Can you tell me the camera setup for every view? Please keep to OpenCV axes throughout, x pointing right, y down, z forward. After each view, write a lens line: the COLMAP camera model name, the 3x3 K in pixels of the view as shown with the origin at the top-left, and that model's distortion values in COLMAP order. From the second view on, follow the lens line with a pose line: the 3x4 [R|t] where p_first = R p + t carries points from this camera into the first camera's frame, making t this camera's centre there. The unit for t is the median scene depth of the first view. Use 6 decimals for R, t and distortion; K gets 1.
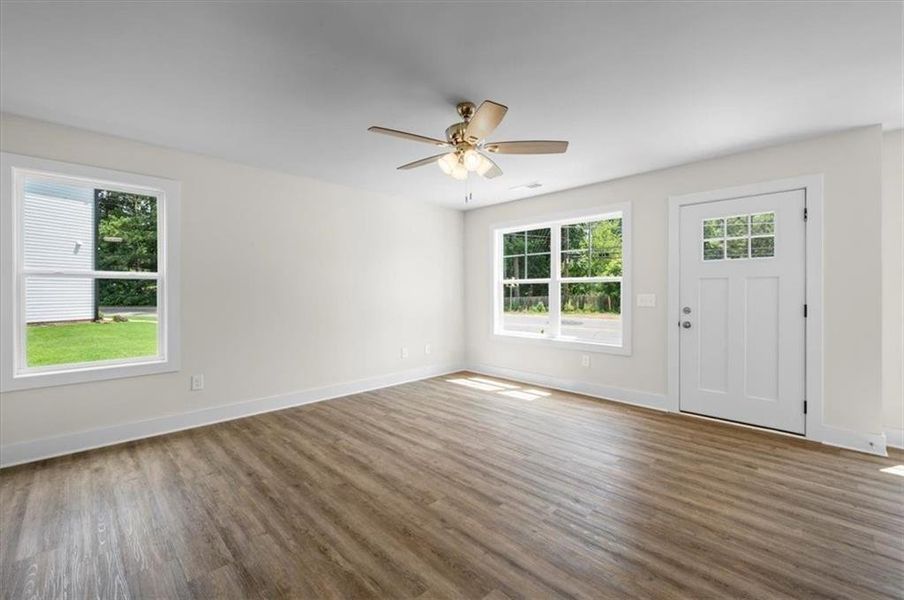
lens RADIAL K [[380.3, 0, 450.8], [0, 380.3, 294.9], [0, 0, 1]] dist [-0.000620, -0.000276]
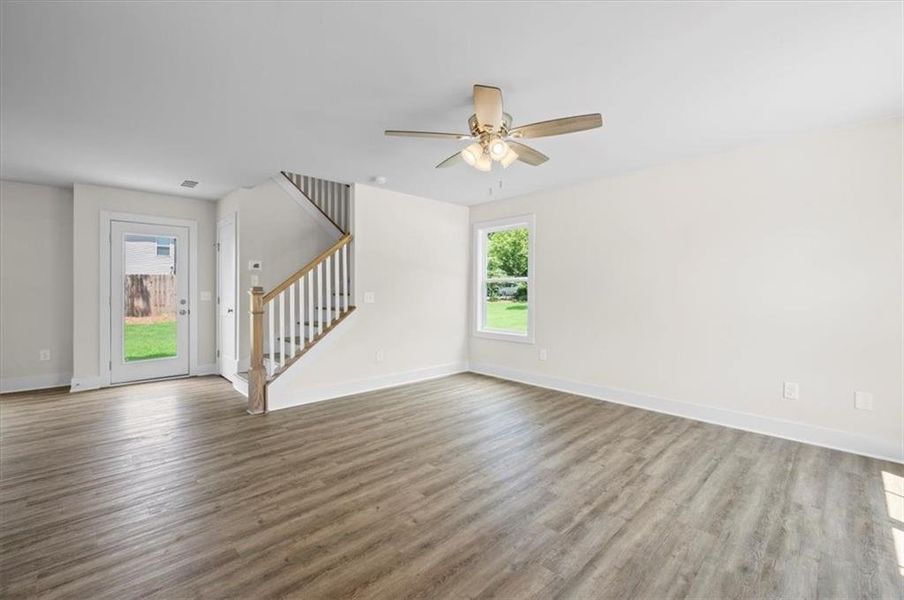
lens RADIAL K [[382.6, 0, 451.2], [0, 382.6, 289.6], [0, 0, 1]] dist [0.000060, -0.000526]
pose [[-0.013012, -0.000188, -0.999915, 0.890036], [-0.010491, 0.999945, -0.000051, -0.006299], [0.999860, 0.010489, -0.013013, 0.822674]]
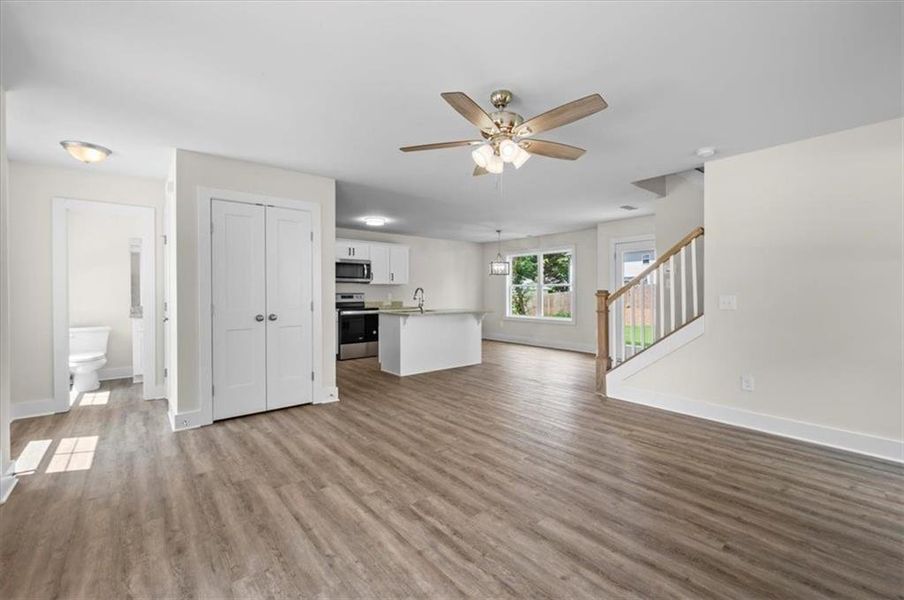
lens RADIAL K [[380.3, 0, 450.8], [0, 380.3, 294.9], [0, 0, 1]] dist [-0.000620, -0.000276]
pose [[-0.996966, 0.000499, 0.077841, 0.082465], [0.001694, 0.999882, 0.015288, -0.012793], [-0.077824, 0.015373, -0.996849, 1.750344]]
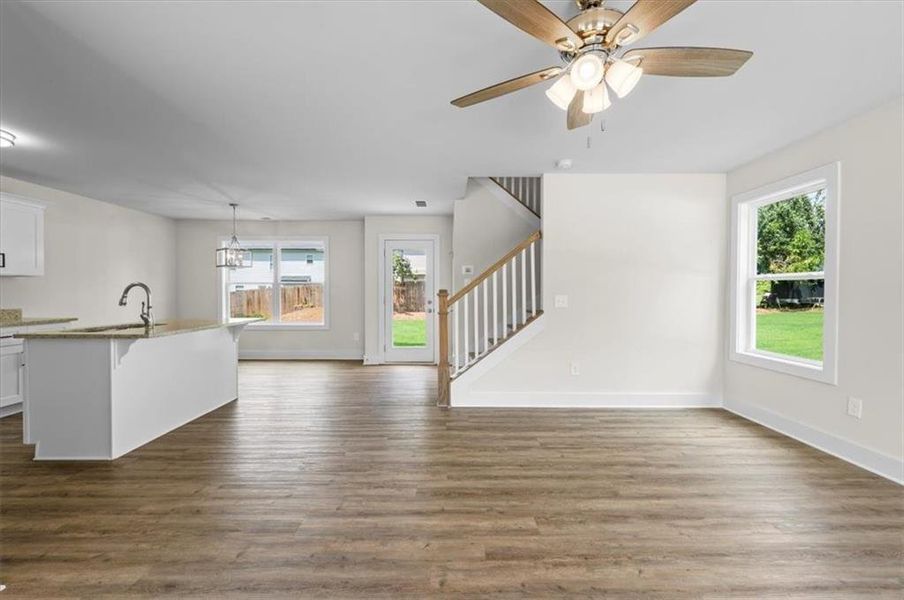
lens RADIAL K [[380.3, 0, 450.8], [0, 380.3, 294.9], [0, 0, 1]] dist [-0.000620, -0.000276]
pose [[-0.694594, 0.005225, -0.719383, 0.576618], [-0.007446, 0.999868, 0.014451, -0.008408], [0.719364, 0.015394, -0.694463, 1.137605]]
